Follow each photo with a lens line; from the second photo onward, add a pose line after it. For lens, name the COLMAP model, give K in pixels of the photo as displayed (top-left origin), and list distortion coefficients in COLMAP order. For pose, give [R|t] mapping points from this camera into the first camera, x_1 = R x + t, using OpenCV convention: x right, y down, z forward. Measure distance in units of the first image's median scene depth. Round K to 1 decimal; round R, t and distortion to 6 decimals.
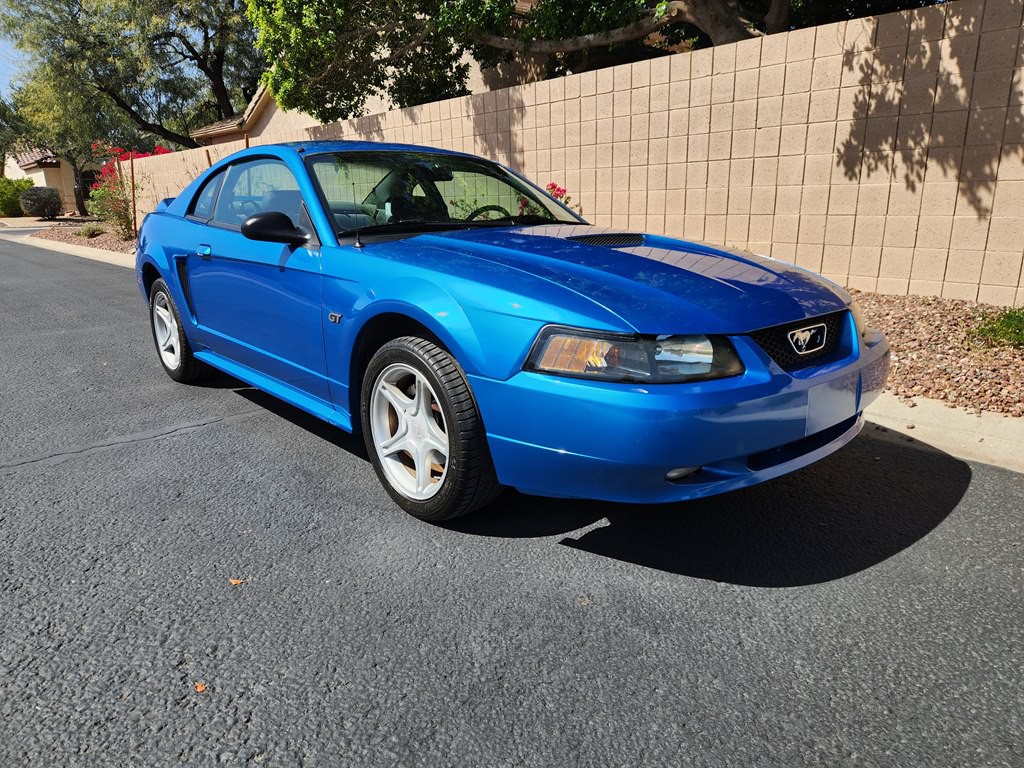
lens RADIAL K [[708.3, 0, 516.4], [0, 708.3, 379.1], [0, 0, 1]] dist [0.068308, -0.066805]
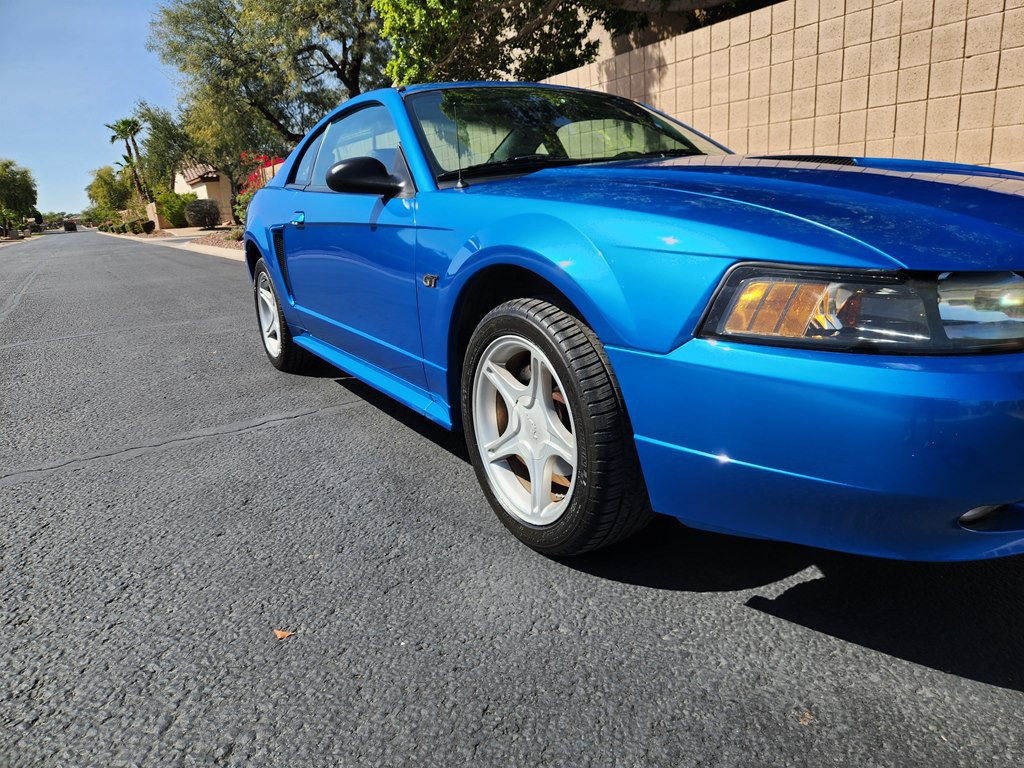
lens RADIAL K [[713.1, 0, 514.0], [0, 713.1, 376.4], [0, 0, 1]] dist [0.071234, -0.059212]
pose [[0.984144, 0.005415, -0.177287, -0.028981], [-0.005733, 0.999983, -0.001282, 0.019579], [0.177277, 0.002278, 0.984158, 0.268498]]
